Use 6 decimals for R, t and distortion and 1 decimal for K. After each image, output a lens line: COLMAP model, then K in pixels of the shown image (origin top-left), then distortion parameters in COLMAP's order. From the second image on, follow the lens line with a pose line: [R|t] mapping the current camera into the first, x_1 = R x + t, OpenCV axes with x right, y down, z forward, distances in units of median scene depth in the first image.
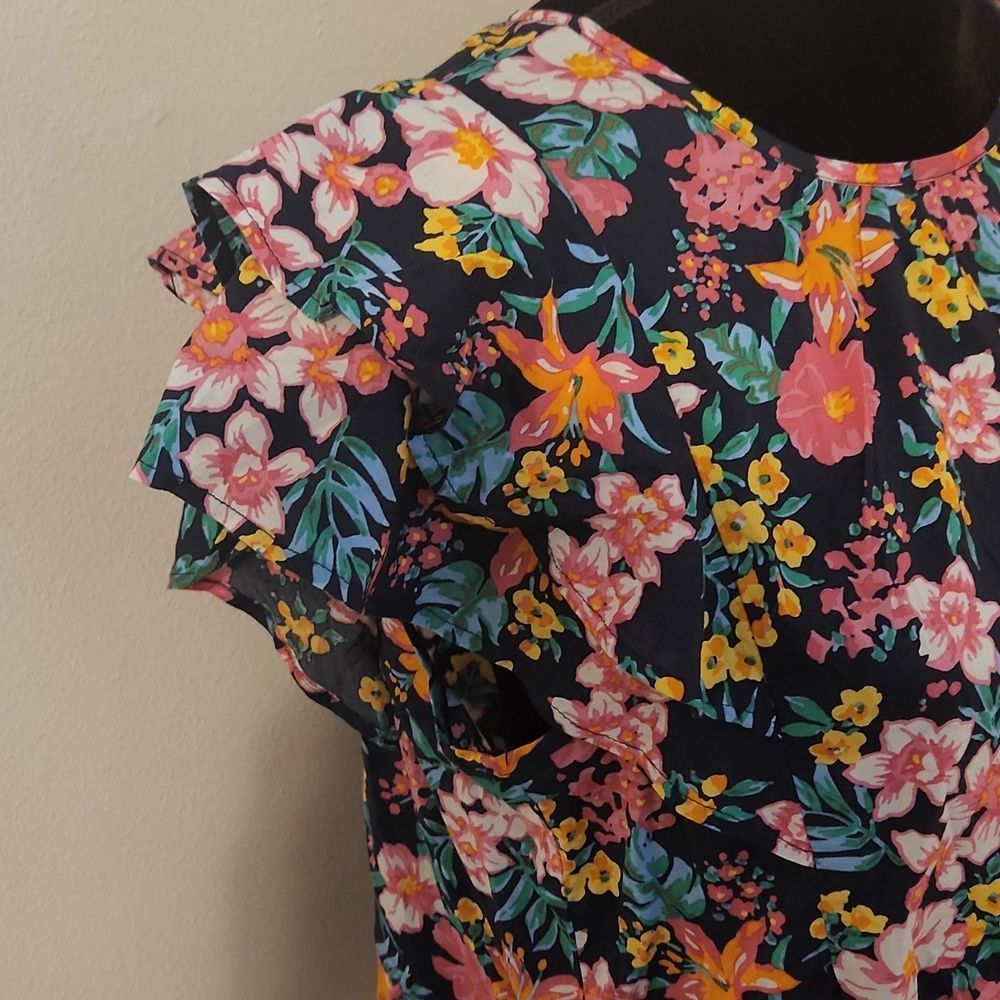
lens RADIAL K [[1087.4, 0, 500.0], [0, 1087.4, 500.0], [0, 0, 1]] dist [0.019980, -0.025628]
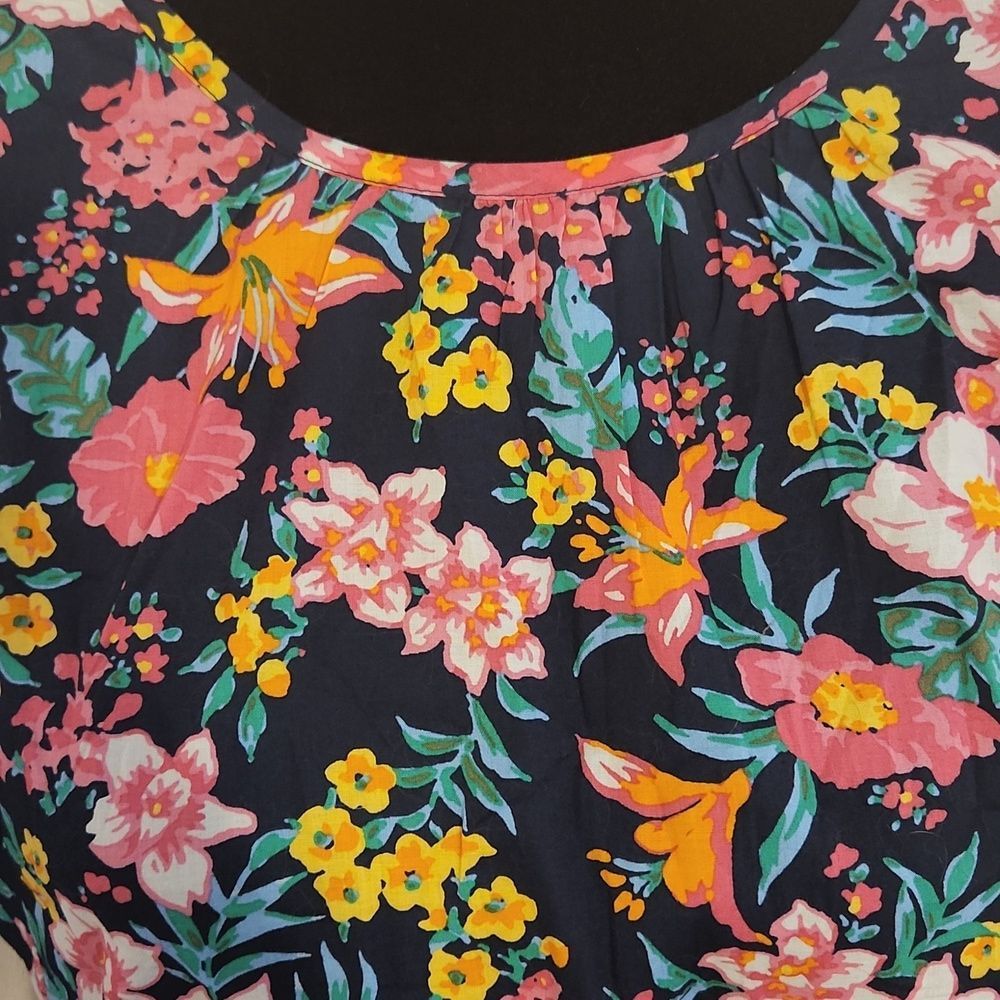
lens RADIAL K [[1087.4, 0, 500.0], [0, 1087.4, 500.0], [0, 0, 1]] dist [0.019980, -0.025628]
pose [[0.833338, 0.320612, -0.450284, 0.831484], [-0.282381, 0.947211, 0.151832, -0.243911], [0.475193, 0.000624, 0.879881, 0.465559]]
